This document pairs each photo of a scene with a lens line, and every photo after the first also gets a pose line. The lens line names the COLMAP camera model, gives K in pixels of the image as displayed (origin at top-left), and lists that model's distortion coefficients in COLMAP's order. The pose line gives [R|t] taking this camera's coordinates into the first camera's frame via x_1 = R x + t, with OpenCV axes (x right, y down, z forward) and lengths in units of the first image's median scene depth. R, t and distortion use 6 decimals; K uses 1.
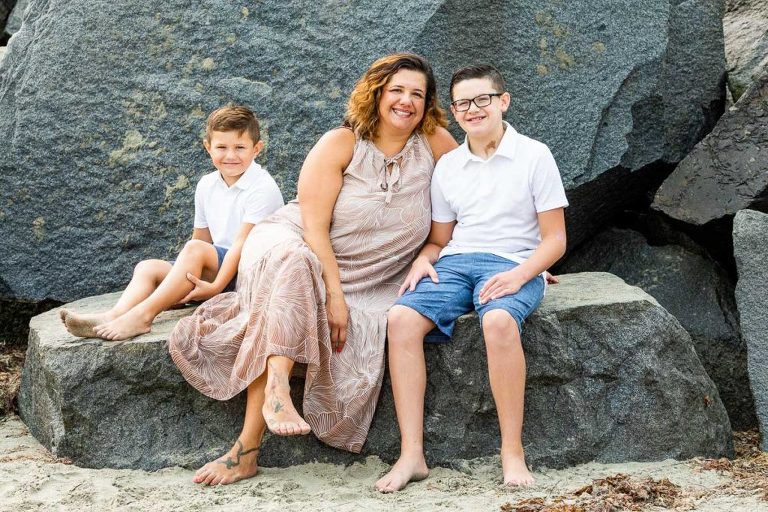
lens RADIAL K [[2857.6, 0, 382.9], [0, 2857.6, 254.6], [0, 0, 1]] dist [0.285948, 0.000000]
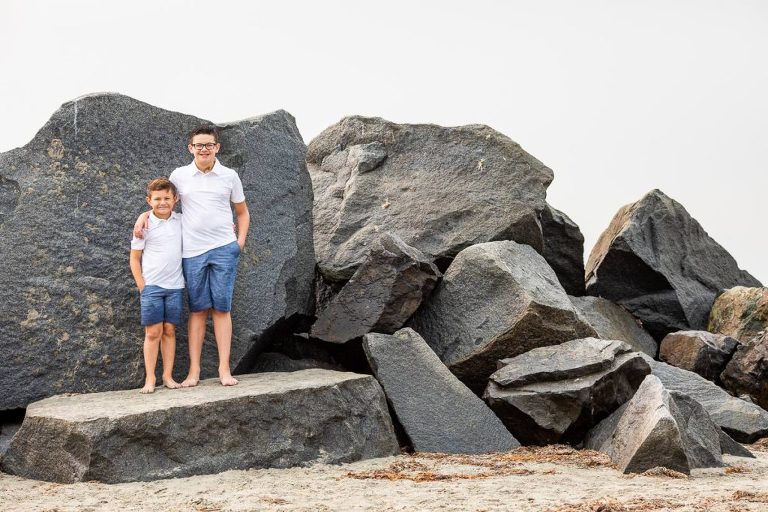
lens RADIAL K [[2857.6, 0, 384.7], [0, 2857.6, 256.7], [0, 0, 1]] dist [0.285948, 0.000000]
pose [[0.893007, -0.040506, 0.448217, -0.681405], [0.076319, 0.995146, -0.062121, 0.050106], [-0.443525, 0.089682, 0.891764, -0.664149]]
